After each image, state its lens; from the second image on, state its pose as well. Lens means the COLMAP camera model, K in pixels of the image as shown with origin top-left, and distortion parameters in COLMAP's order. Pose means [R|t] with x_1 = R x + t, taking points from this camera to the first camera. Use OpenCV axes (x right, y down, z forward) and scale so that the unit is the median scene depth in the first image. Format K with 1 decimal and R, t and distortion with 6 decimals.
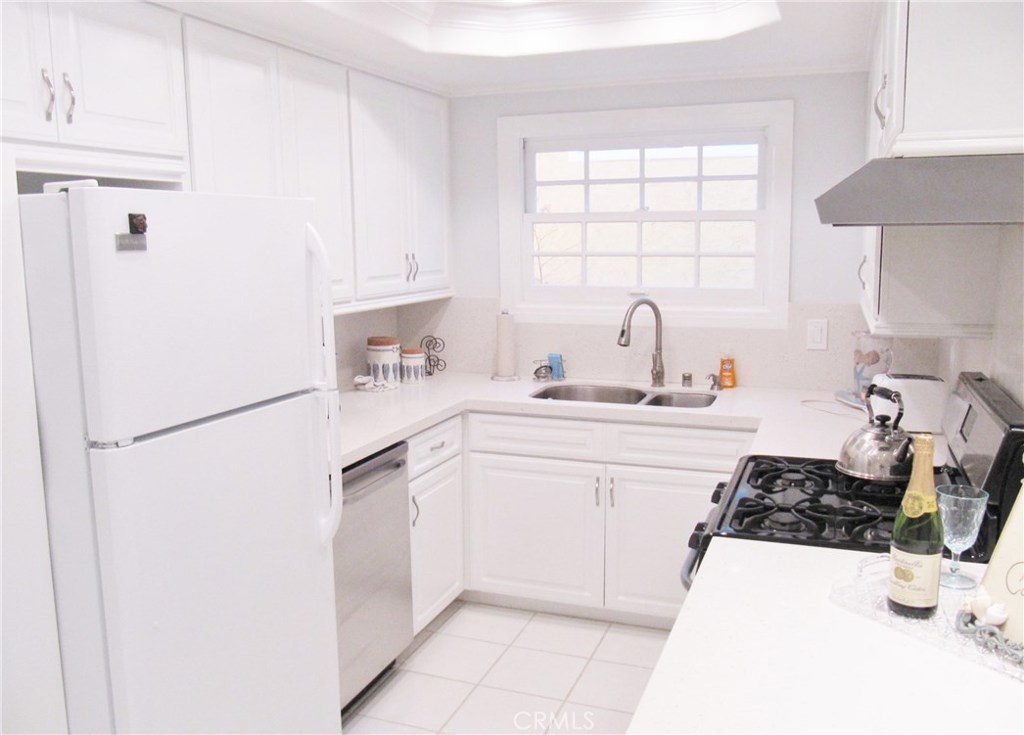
lens RADIAL K [[887.8, 0, 511.8], [0, 887.8, 365.8], [0, 0, 1]] dist [-0.049289, 0.016017]
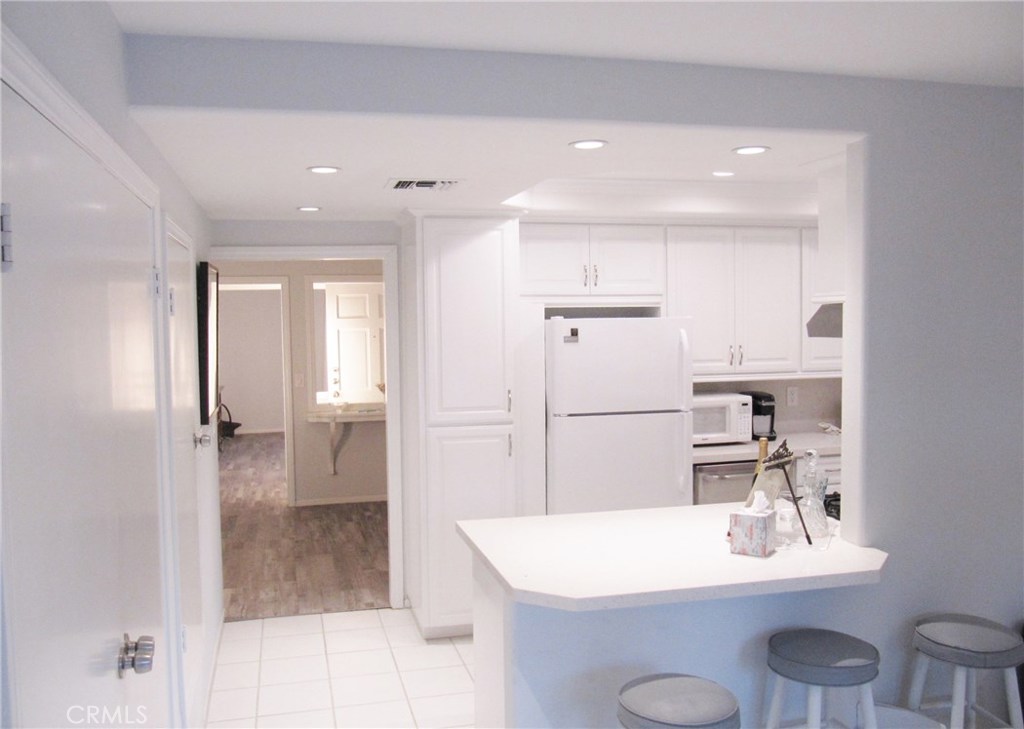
lens RADIAL K [[887.8, 0, 509.5], [0, 887.8, 365.0], [0, 0, 1]] dist [-0.049289, 0.016017]
pose [[0.575018, 0.049309, -0.816654, 1.332630], [-0.113147, 0.993383, -0.019689, 0.007509], [0.810279, 0.103723, 0.576792, -0.548721]]
